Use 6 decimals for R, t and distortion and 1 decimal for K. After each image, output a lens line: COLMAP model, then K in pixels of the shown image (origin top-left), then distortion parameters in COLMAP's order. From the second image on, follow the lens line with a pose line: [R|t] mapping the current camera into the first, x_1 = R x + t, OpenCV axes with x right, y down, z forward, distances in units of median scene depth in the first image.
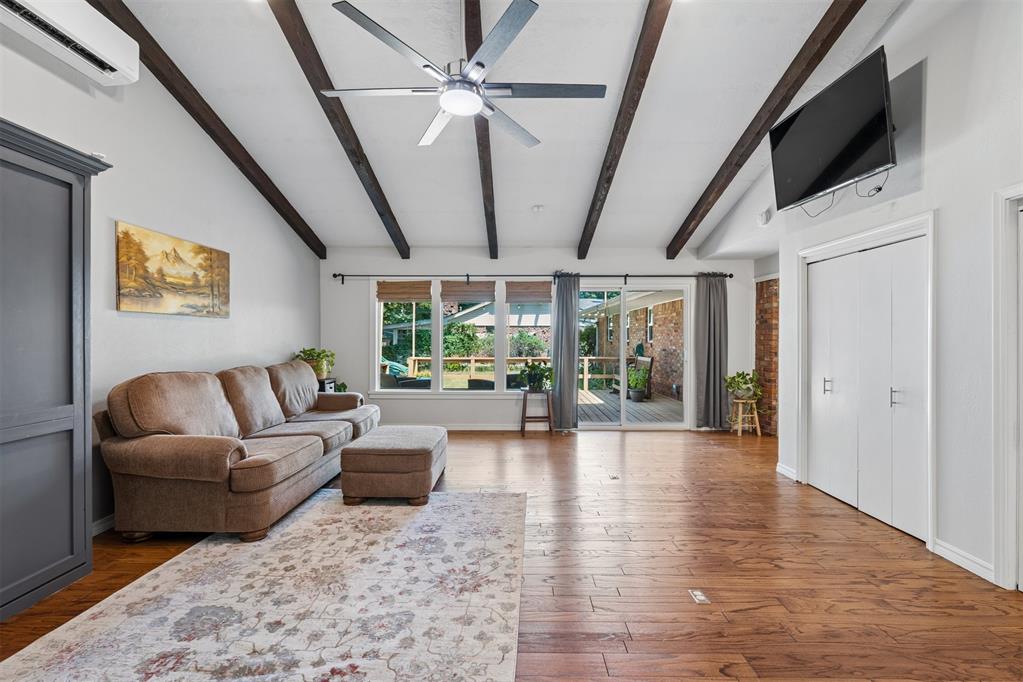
lens RADIAL K [[463.0, 0, 515.8], [0, 463.0, 337.1], [0, 0, 1]] dist [-0.005203, 0.002178]
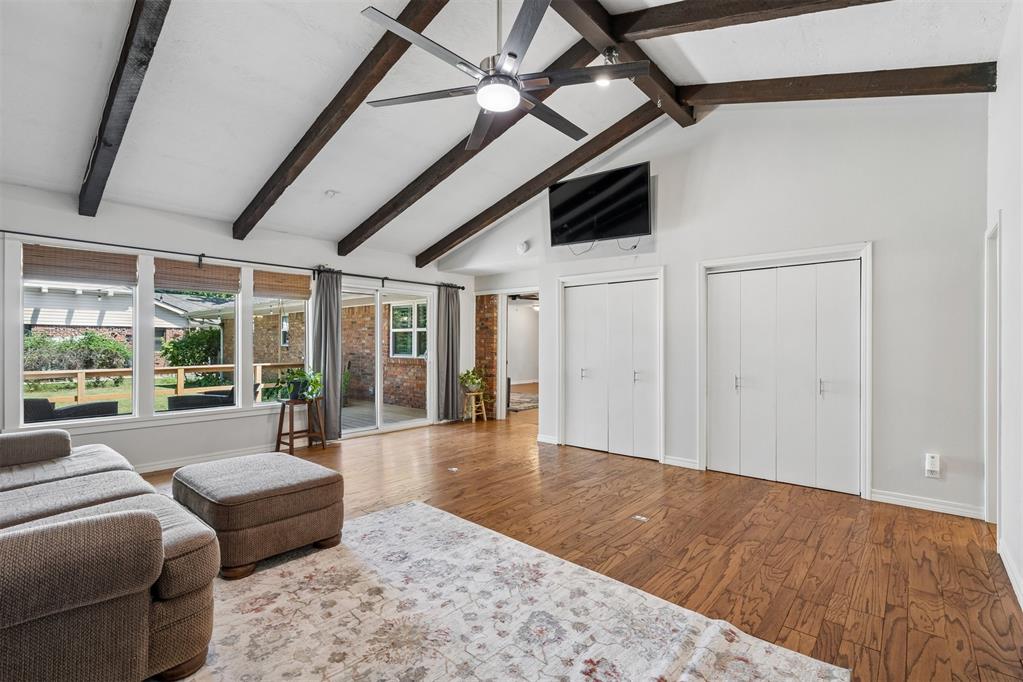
lens RADIAL K [[463.0, 0, 514.4], [0, 463.0, 347.1], [0, 0, 1]] dist [-0.005203, 0.002178]
pose [[0.648081, -0.005491, 0.761551, -0.628020], [-0.001734, 0.999961, 0.008686, 0.012073], [-0.761569, -0.006950, 0.648046, 0.247199]]
